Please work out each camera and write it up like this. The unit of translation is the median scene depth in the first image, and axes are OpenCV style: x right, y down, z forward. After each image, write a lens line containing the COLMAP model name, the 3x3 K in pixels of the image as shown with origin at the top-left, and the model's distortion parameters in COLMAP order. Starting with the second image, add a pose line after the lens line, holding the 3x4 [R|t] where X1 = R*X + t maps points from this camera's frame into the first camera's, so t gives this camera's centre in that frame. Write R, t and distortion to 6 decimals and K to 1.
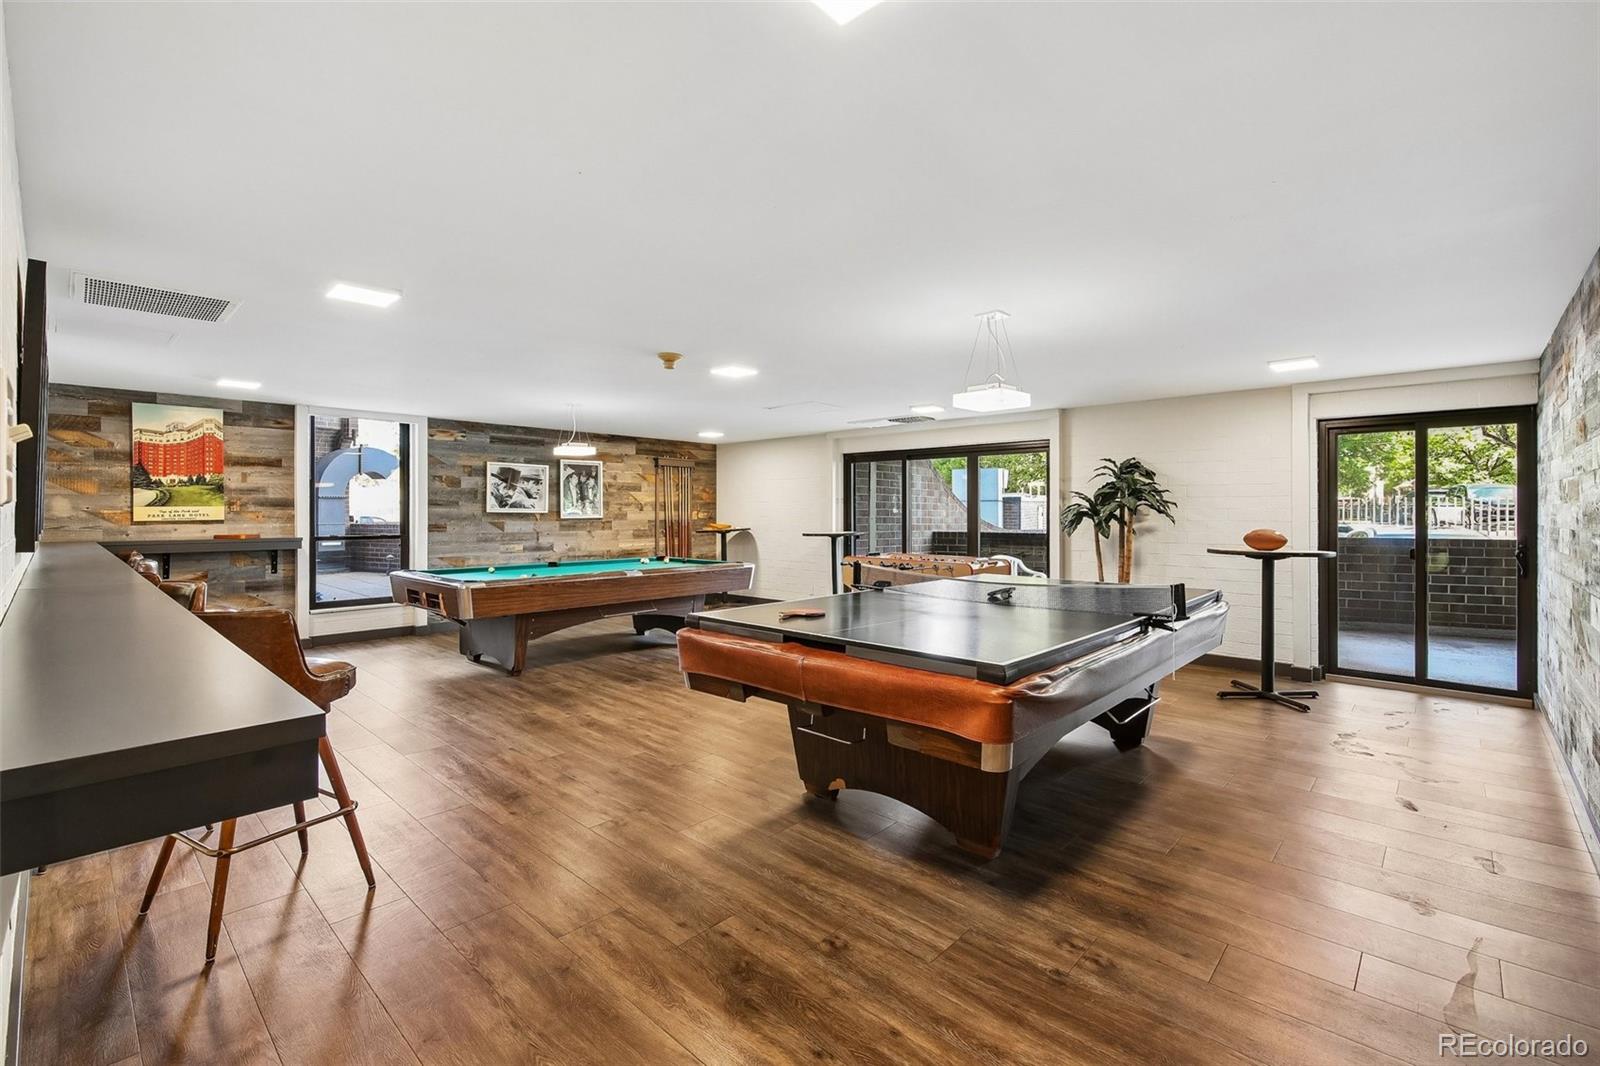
lens RADIAL K [[692.9, 0, 844.1], [0, 692.9, 514.5], [0, 0, 1]] dist [0.011560, -0.004399]
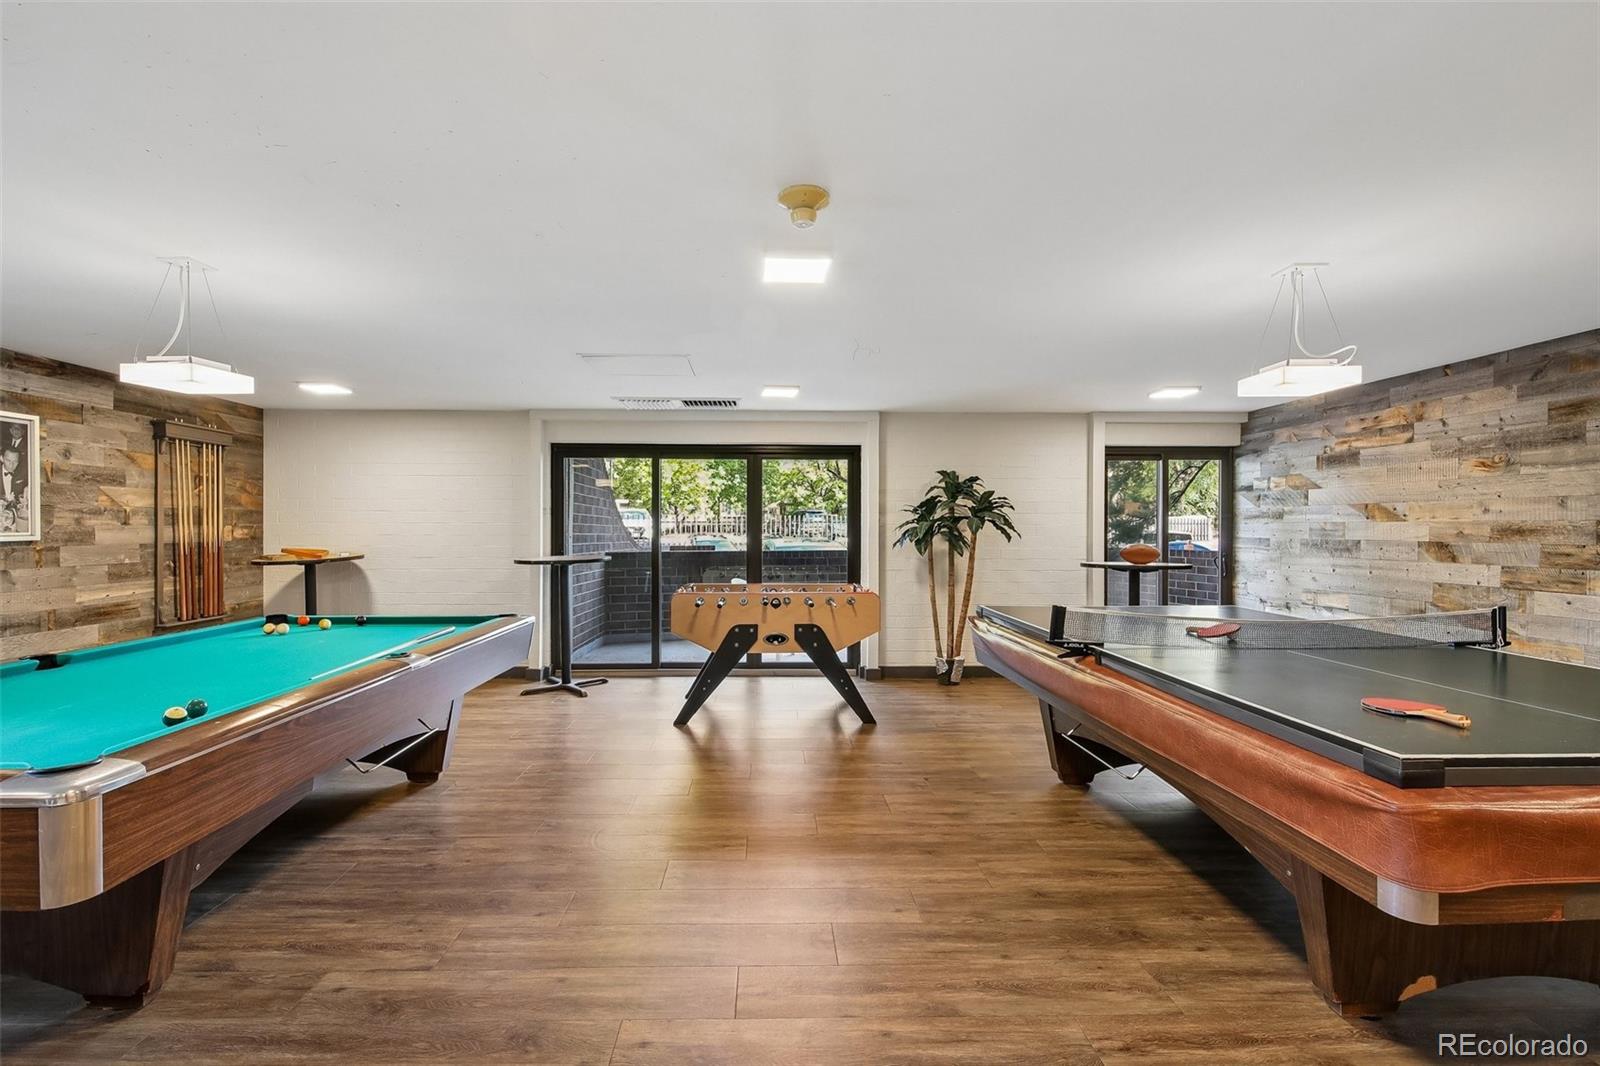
lens RADIAL K [[692.9, 0, 792.5], [0, 692.9, 530.7], [0, 0, 1]] dist [0.011560, -0.004399]
pose [[0.738439, -0.003879, 0.674309, -0.282737], [0.001751, 0.999991, 0.003835, -0.002646], [-0.674317, -0.001651, 0.738440, 0.320338]]
